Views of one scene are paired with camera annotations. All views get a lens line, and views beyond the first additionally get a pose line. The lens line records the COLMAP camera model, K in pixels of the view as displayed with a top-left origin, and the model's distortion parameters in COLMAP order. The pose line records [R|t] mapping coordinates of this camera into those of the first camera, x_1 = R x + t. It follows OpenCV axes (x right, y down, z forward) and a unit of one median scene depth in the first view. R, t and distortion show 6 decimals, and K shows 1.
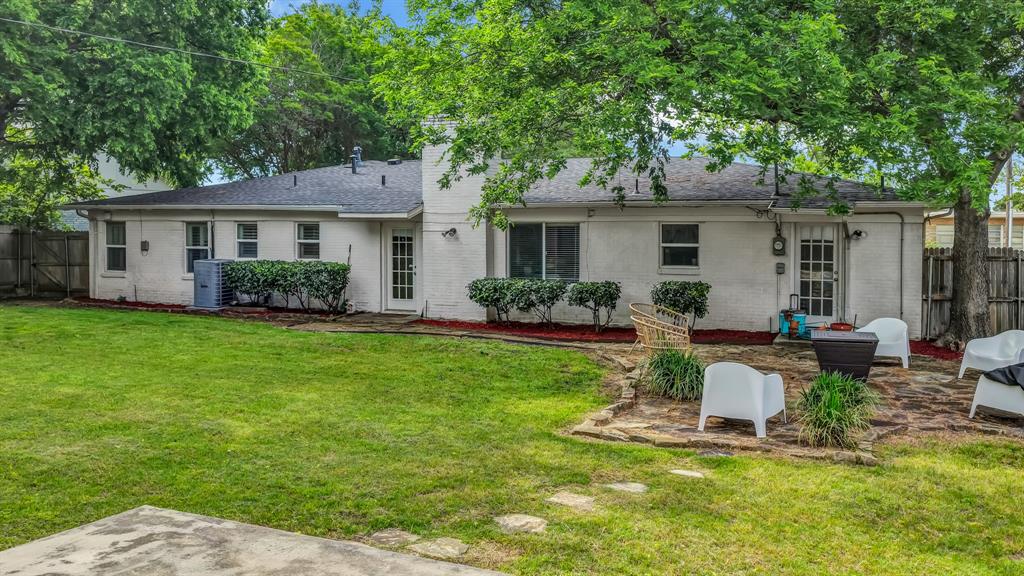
lens RADIAL K [[839.8, 0, 513.4], [0, 839.8, 283.1], [0, 0, 1]] dist [-0.002504, 0.008823]
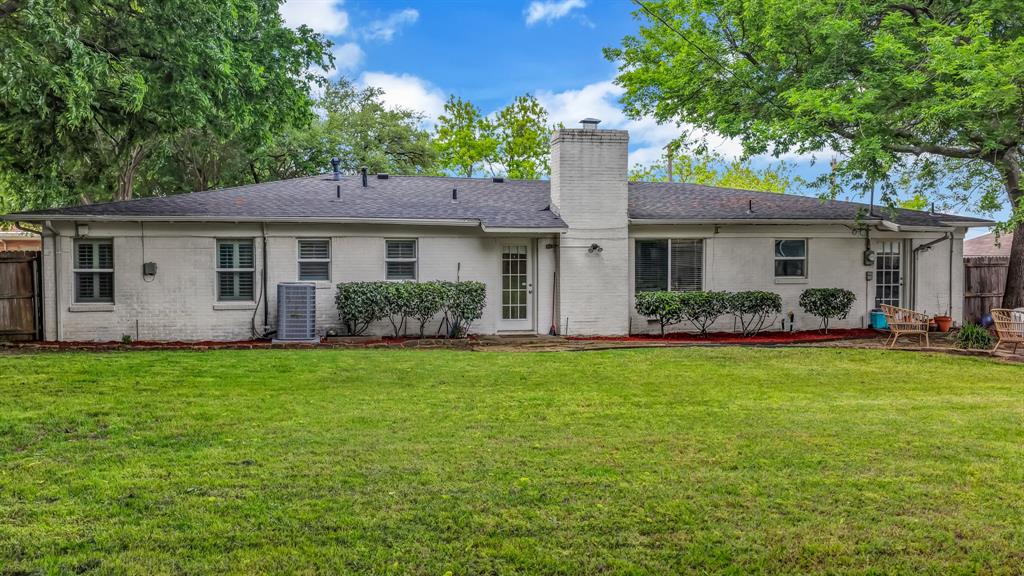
lens RADIAL K [[839.8, 0, 511.9], [0, 839.8, 291.1], [0, 0, 1]] dist [-0.002504, 0.008823]
pose [[0.856222, -0.025784, 0.515964, -0.607354], [0.040500, 0.999030, -0.017284, 0.003687], [-0.515017, 0.035696, 0.856436, 0.178700]]
